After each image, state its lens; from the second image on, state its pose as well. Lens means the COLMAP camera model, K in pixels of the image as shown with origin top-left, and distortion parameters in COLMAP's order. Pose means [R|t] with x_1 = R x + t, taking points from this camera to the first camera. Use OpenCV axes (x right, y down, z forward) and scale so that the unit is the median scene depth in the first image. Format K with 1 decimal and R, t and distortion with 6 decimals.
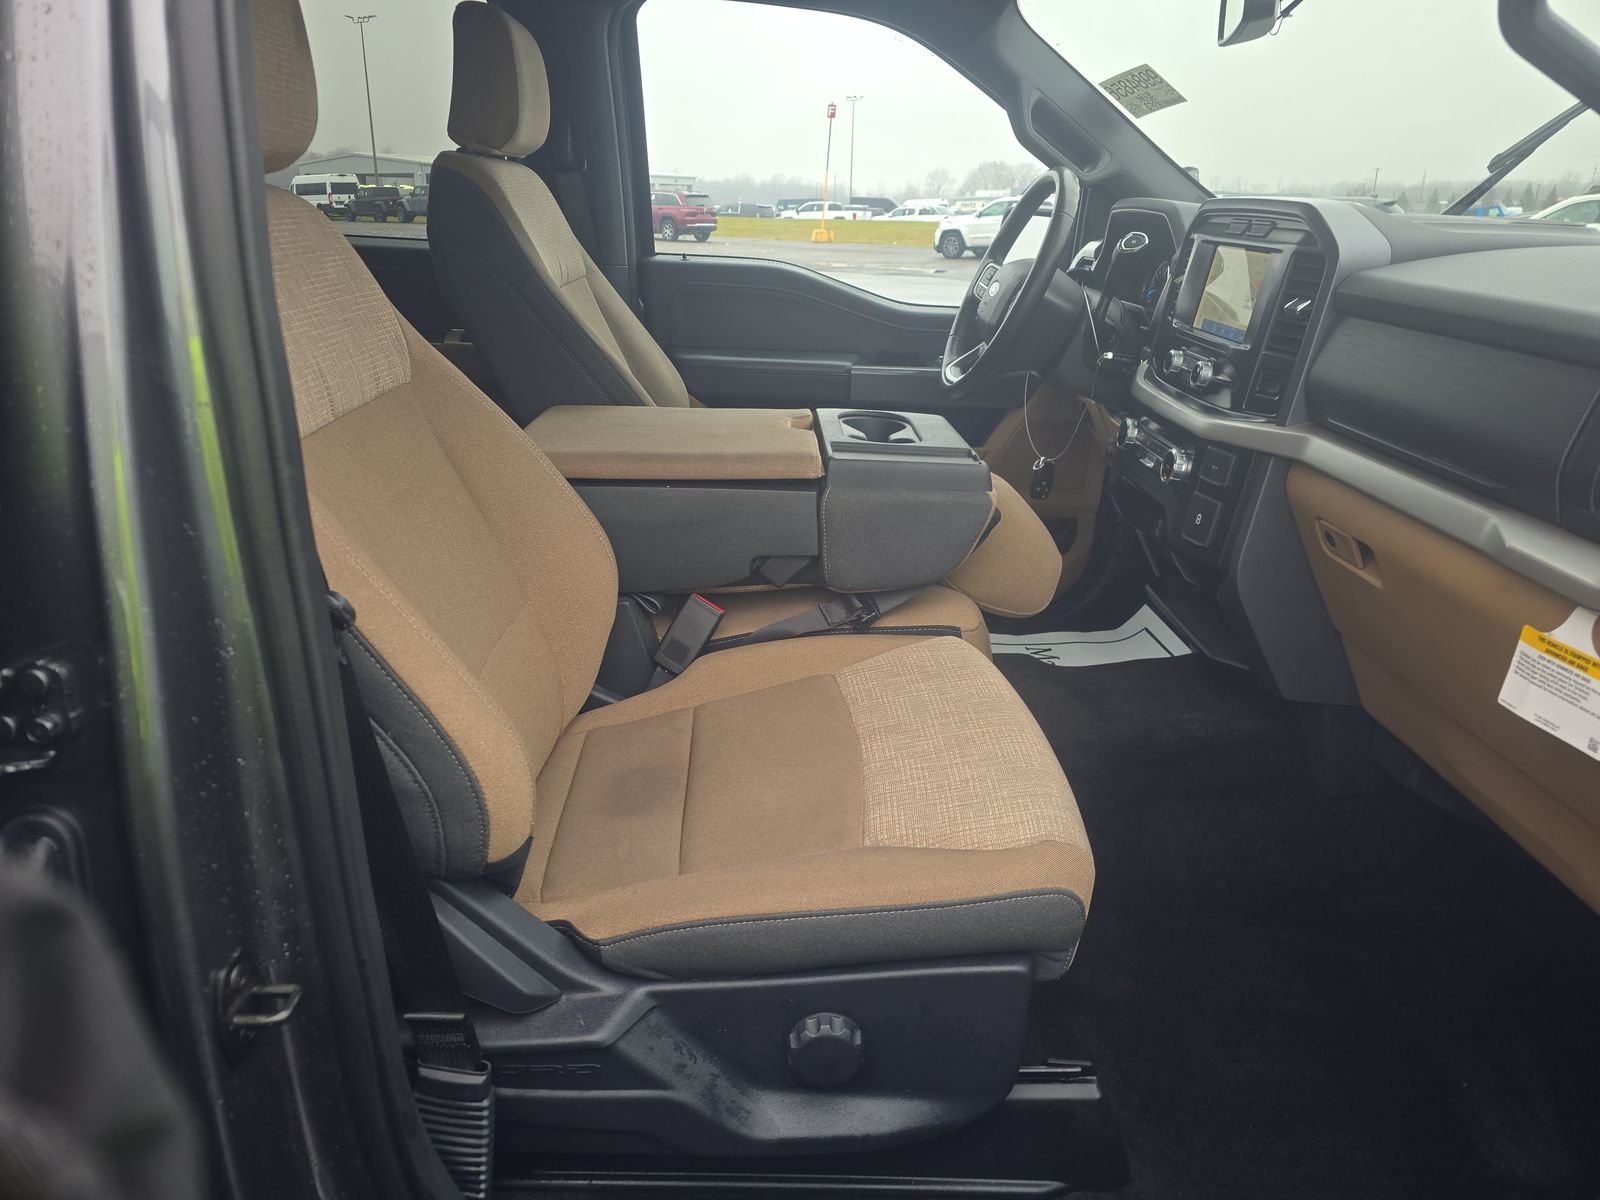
lens RADIAL K [[1079.9, 0, 792.7], [0, 1079.9, 590.5], [0, 0, 1]] dist [0.042315, -0.035310]
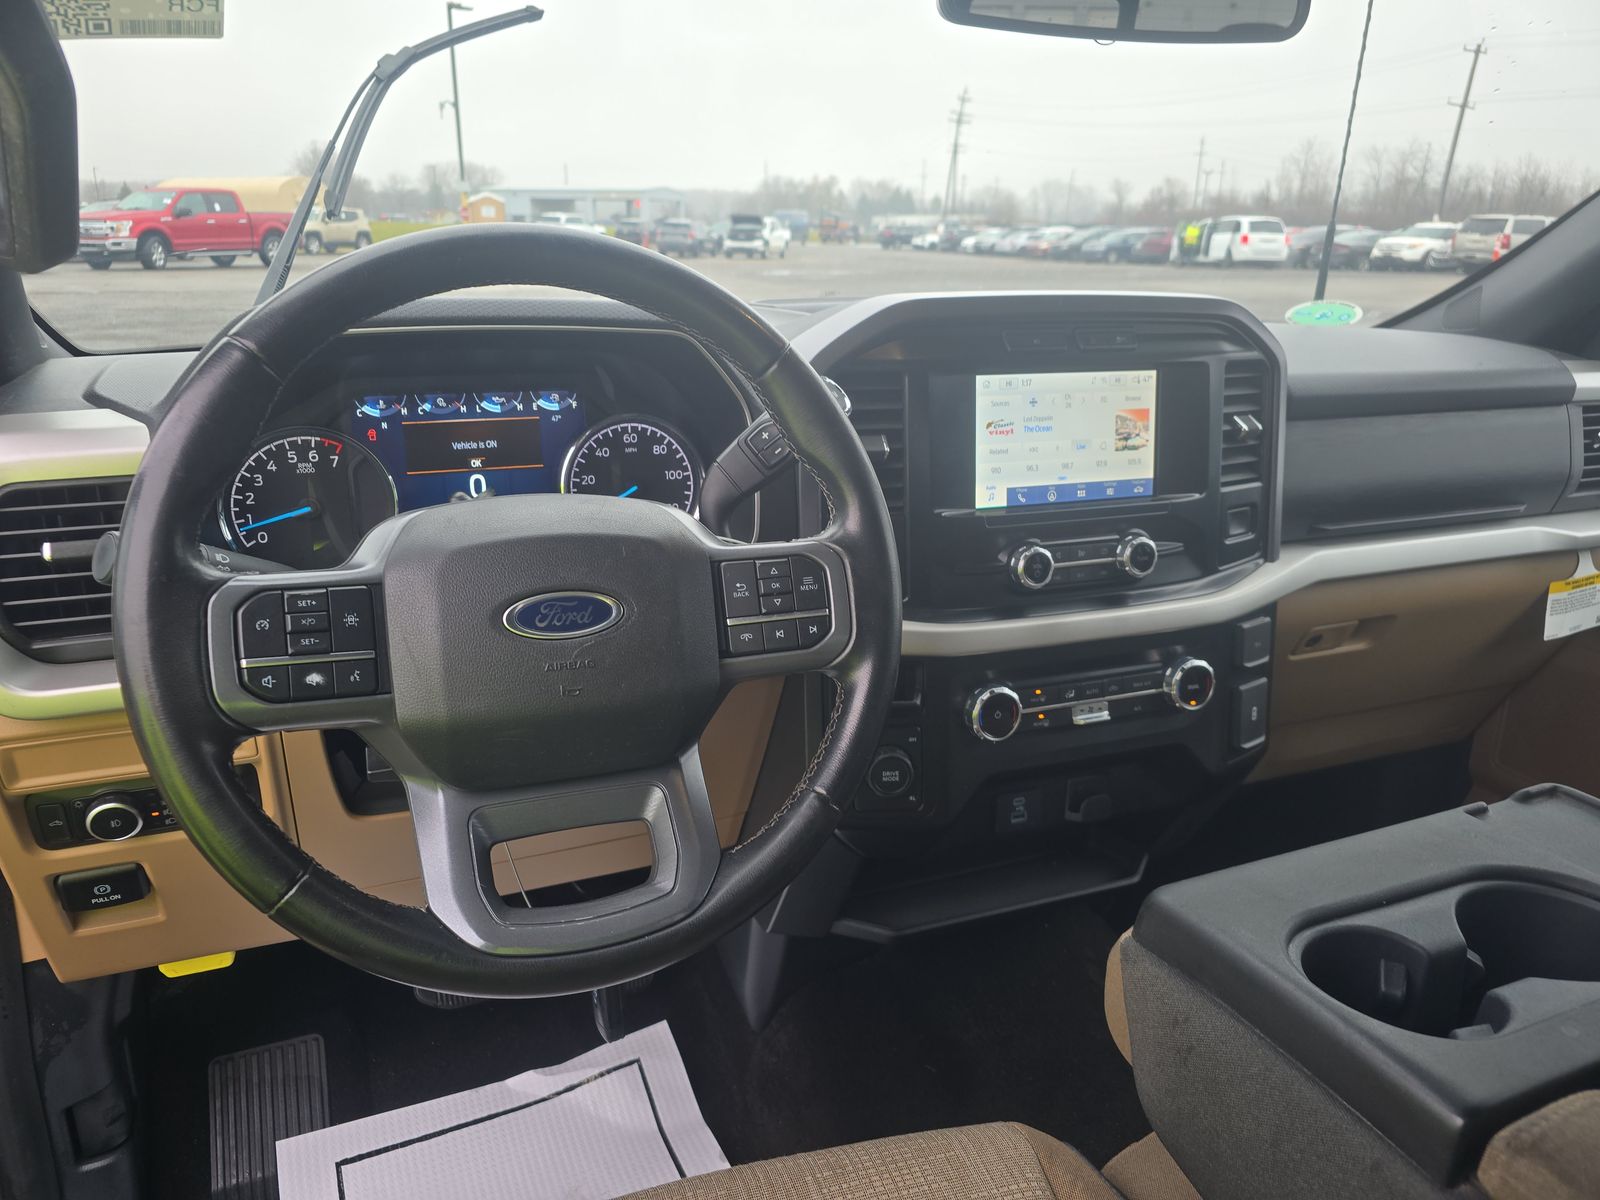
lens RADIAL K [[1079.9, 0, 792.7], [0, 1079.9, 590.5], [0, 0, 1]] dist [0.042315, -0.035310]
pose [[-0.337533, -0.276990, 0.899638, -0.292752], [0.312348, 0.868620, 0.384628, -0.834538], [-0.887981, 0.410825, -0.206671, 2.213259]]
